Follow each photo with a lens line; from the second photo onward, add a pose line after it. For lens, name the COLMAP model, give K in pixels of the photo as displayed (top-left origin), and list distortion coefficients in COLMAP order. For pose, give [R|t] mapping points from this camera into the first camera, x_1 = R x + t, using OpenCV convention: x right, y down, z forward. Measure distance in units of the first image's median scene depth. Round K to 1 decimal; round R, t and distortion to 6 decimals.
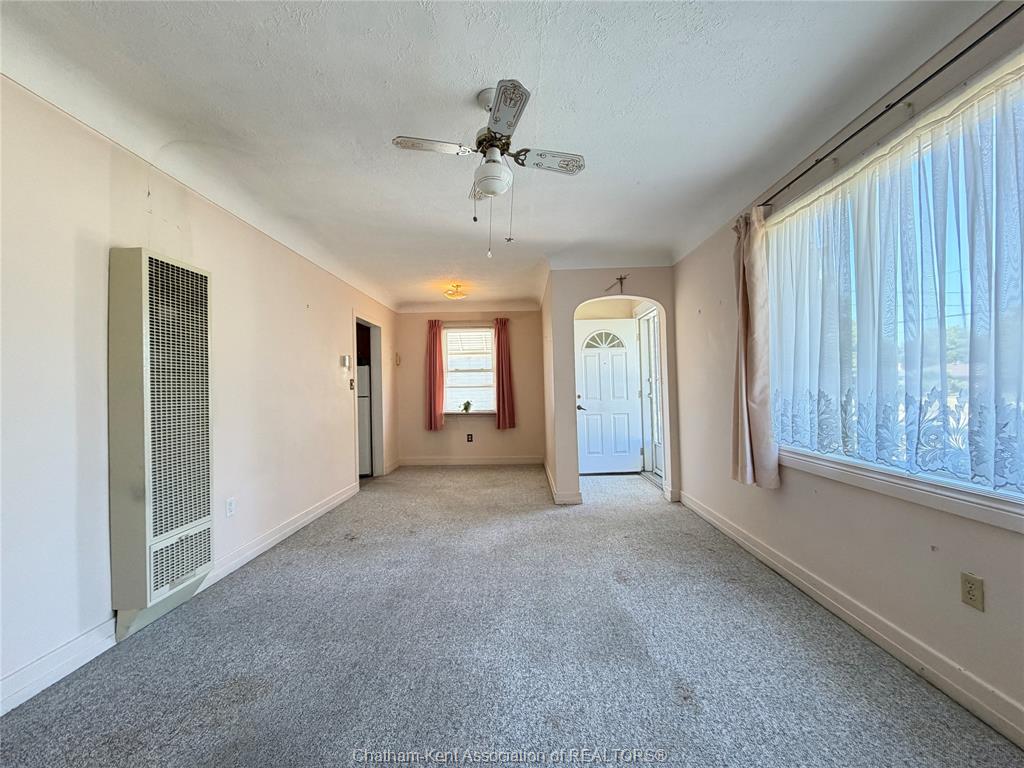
lens RADIAL K [[409.8, 0, 512.0], [0, 409.8, 384.0], [0, 0, 1]] dist [-0.000530, -0.000093]
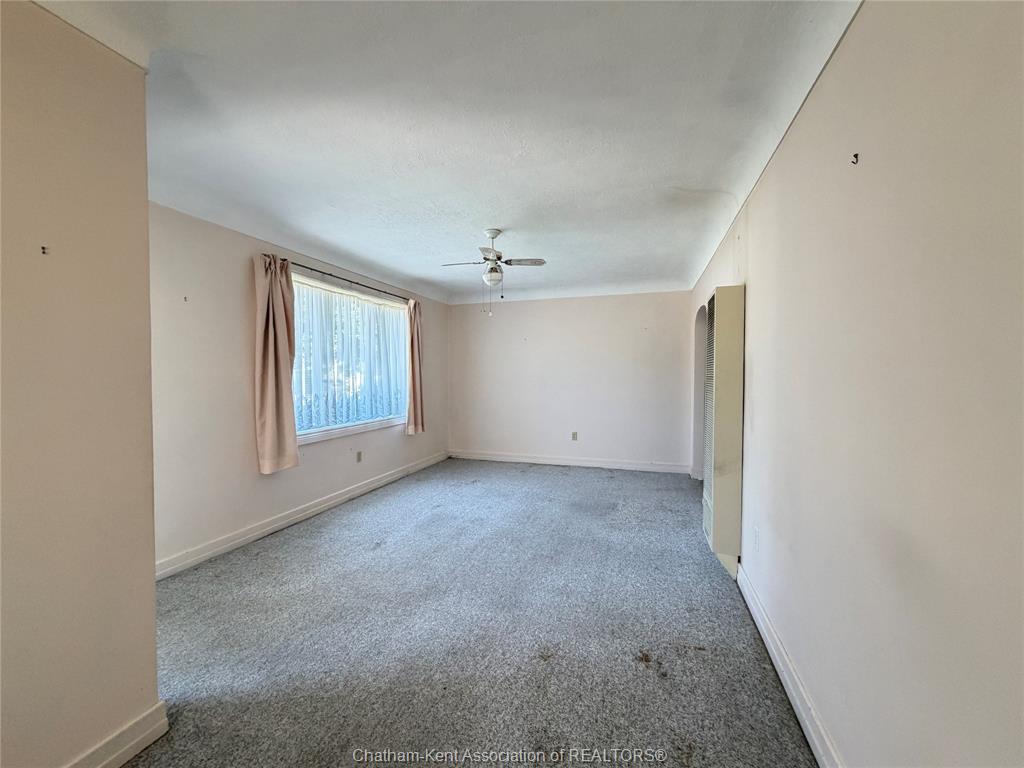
lens RADIAL K [[409.8, 0, 512.0], [0, 409.8, 384.0], [0, 0, 1]] dist [-0.000530, -0.000093]
pose [[-0.958500, 0.010308, 0.284904, -0.390775], [0.012657, 0.999899, 0.006406, -0.019445], [-0.284810, 0.009746, -0.958535, 1.662428]]
